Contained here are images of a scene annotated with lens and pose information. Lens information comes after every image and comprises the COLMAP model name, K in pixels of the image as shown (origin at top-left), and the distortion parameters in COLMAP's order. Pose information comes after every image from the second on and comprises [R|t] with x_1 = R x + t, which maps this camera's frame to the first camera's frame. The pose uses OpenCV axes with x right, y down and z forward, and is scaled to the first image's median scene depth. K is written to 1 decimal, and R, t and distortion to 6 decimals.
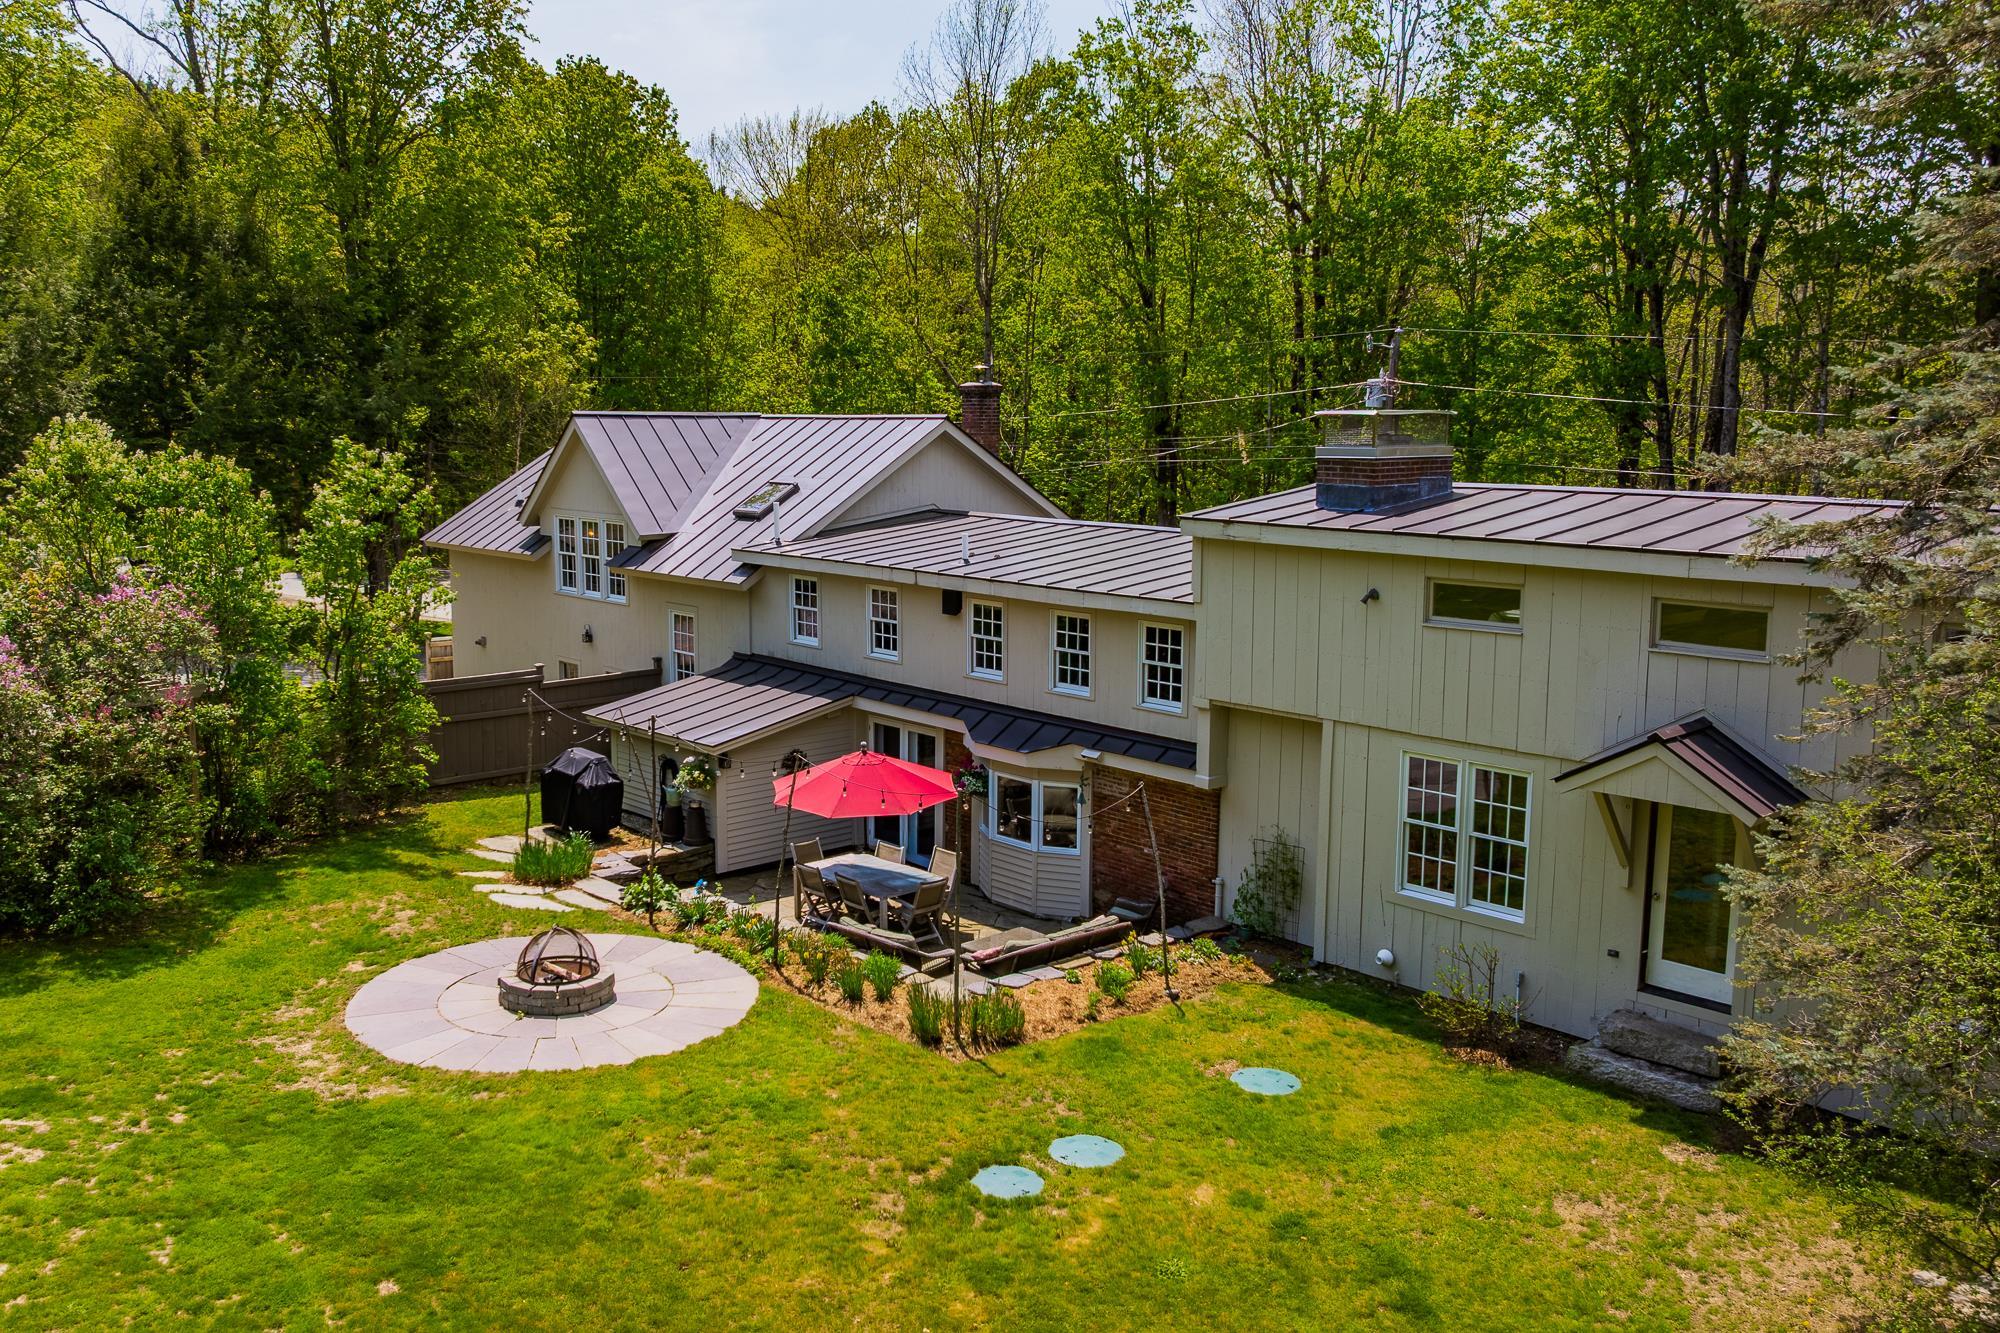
lens RADIAL K [[2056.5, 0, 1036.5], [0, 2056.5, 663.6], [0, 0, 1]] dist [-0.008304, -0.053369]
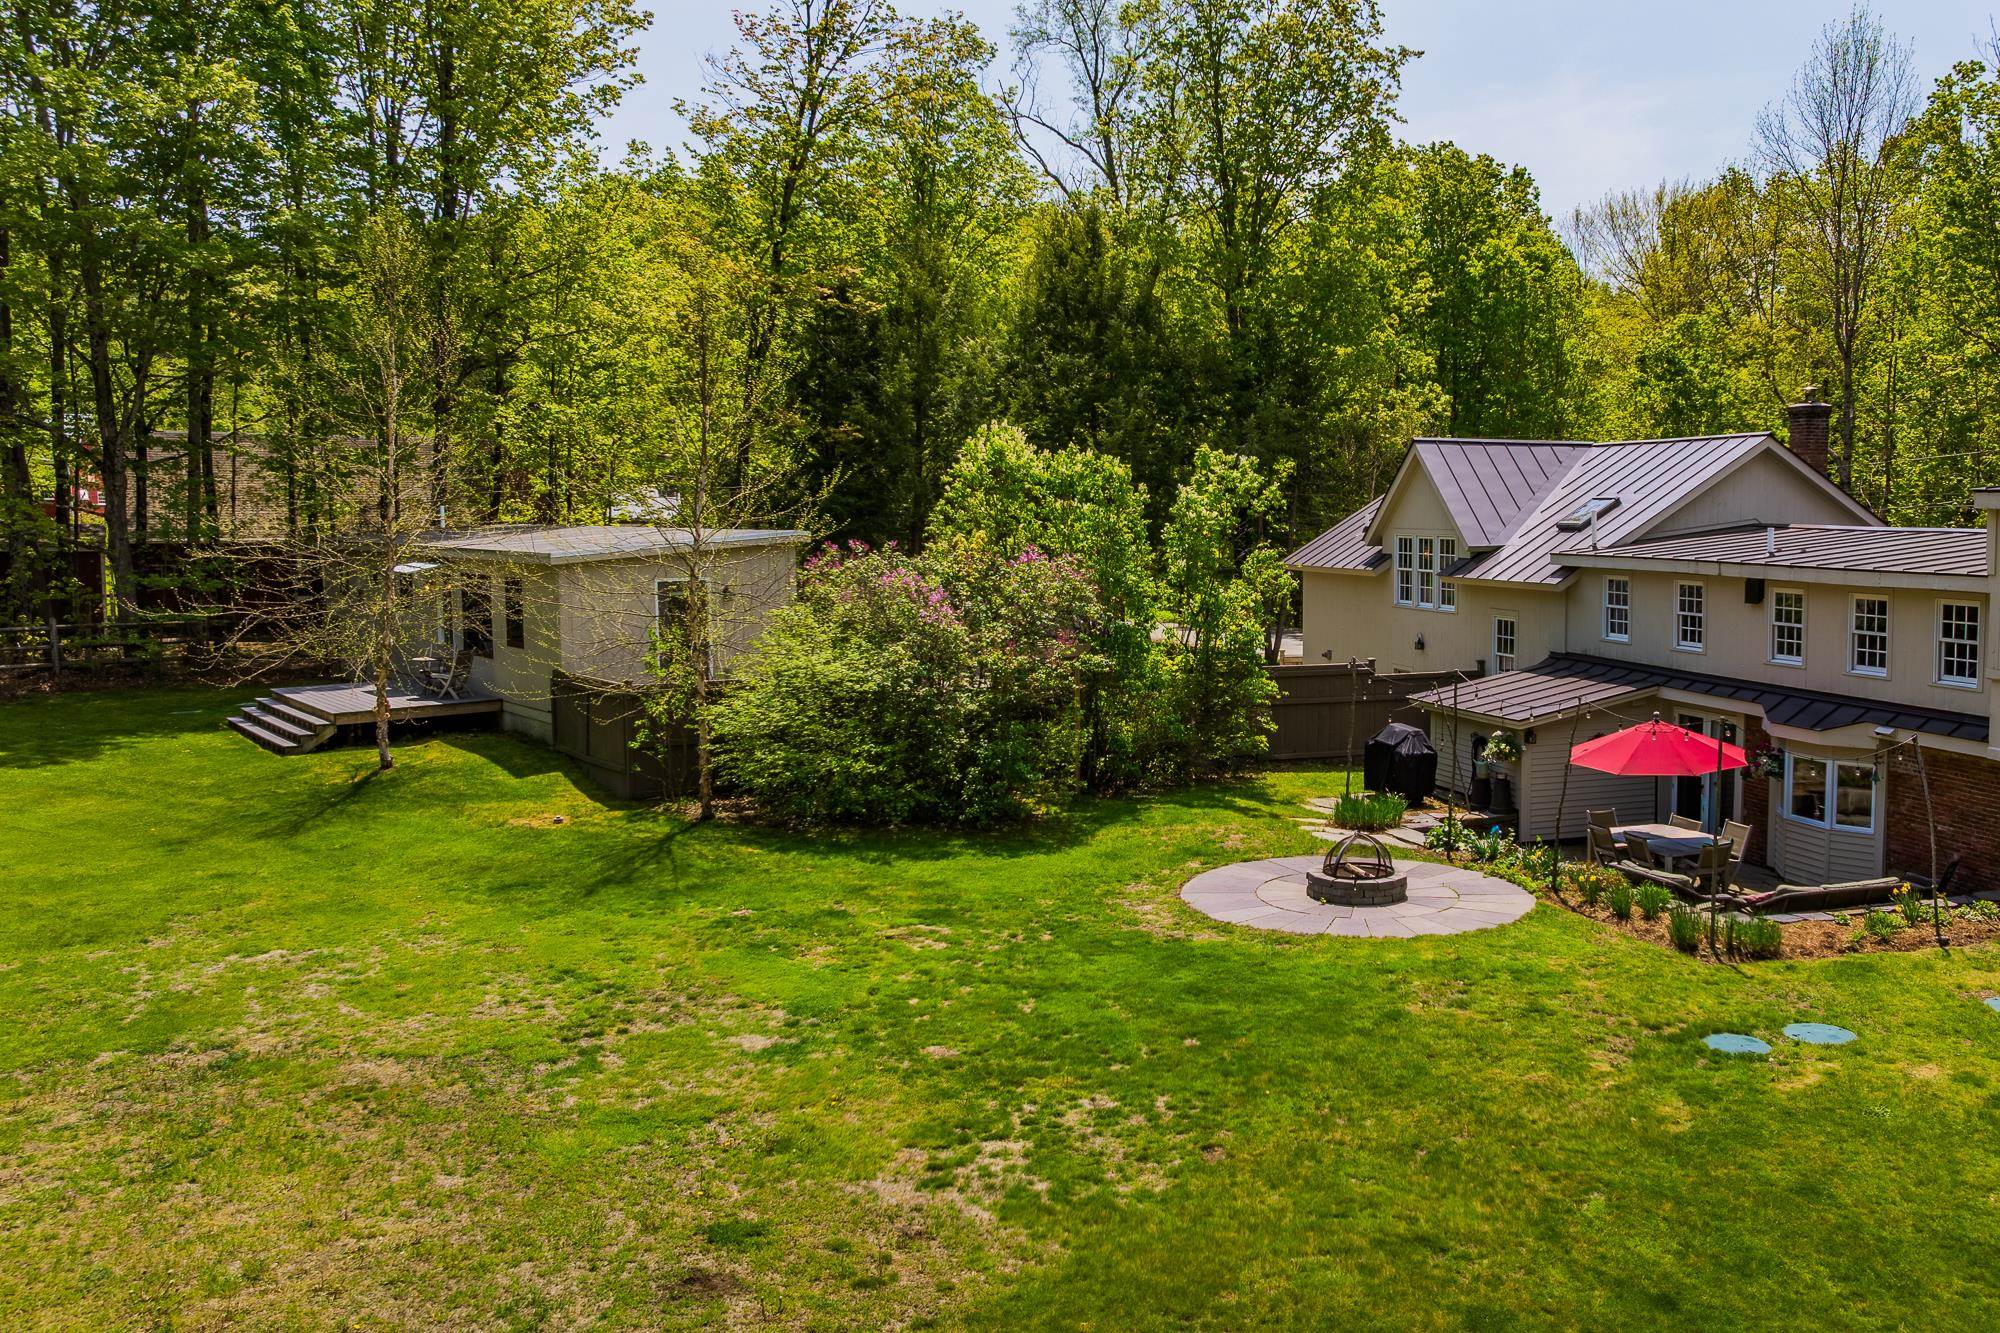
lens RADIAL K [[2056.5, 0, 1036.5], [0, 2056.5, 663.6], [0, 0, 1]] dist [-0.008304, -0.053369]
pose [[0.912939, 0.025042, -0.407328, 0.055559], [-0.046470, 0.998003, -0.042796, 0.073280], [0.405442, 0.057998, 0.912279, -0.105355]]
